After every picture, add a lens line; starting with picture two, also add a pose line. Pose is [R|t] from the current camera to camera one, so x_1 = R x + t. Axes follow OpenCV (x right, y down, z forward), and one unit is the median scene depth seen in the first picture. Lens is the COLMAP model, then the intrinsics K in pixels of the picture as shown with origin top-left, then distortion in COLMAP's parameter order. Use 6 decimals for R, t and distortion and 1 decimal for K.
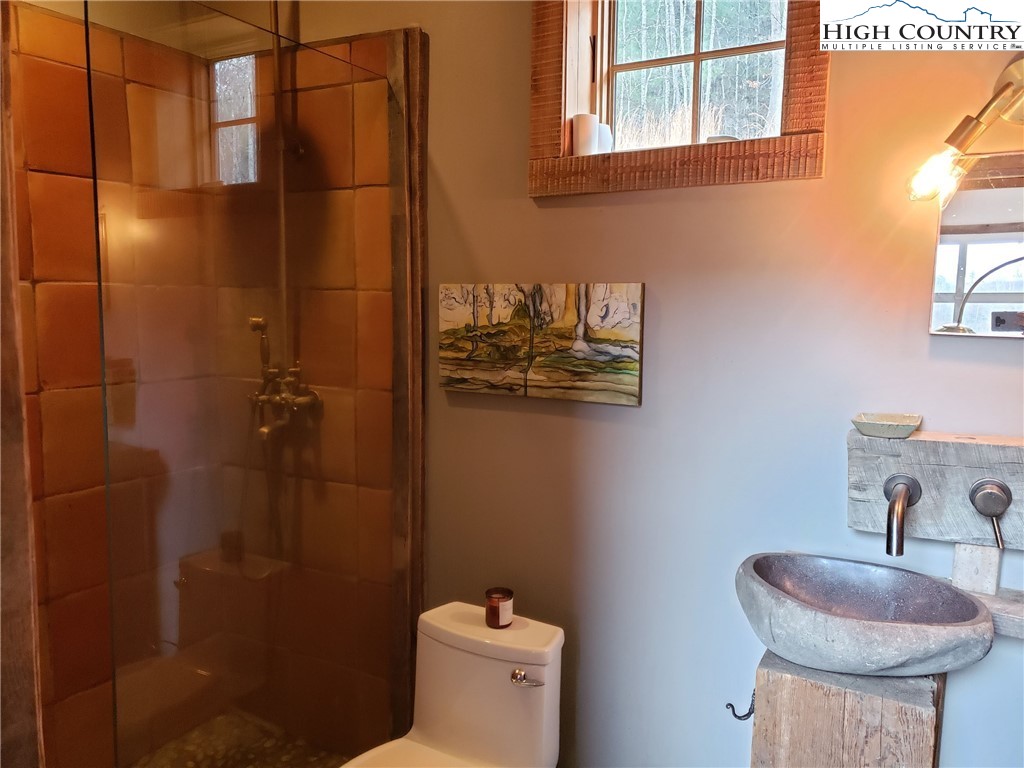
lens RADIAL K [[780.2, 0, 512.3], [0, 780.2, 382.1], [0, 0, 1]] dist [0.012541, -0.000097]
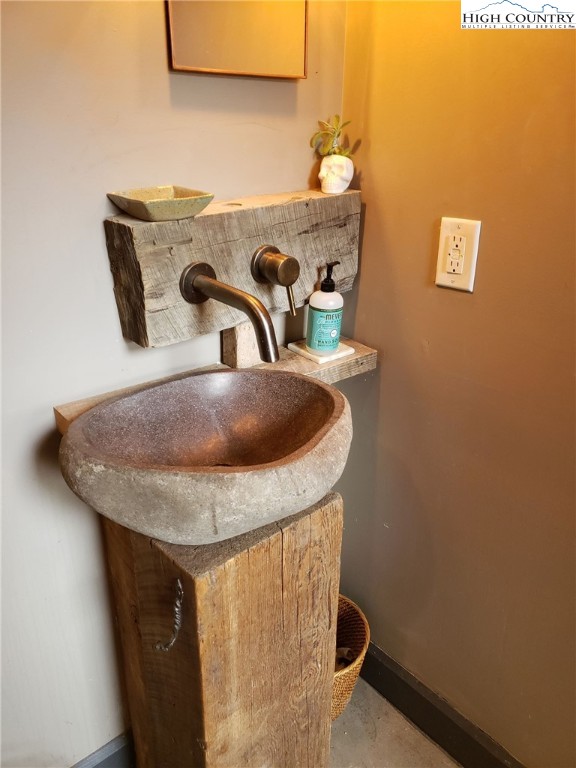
lens RADIAL K [[585.1, 0, 286.9], [0, 585.1, 391.6], [0, 0, 1]] dist [0.012541, -0.000097]
pose [[0.339663, -0.397511, 0.852417, -0.038899], [0.108868, 0.916823, 0.384165, 0.017602], [-0.934225, -0.037686, 0.354687, 0.712490]]
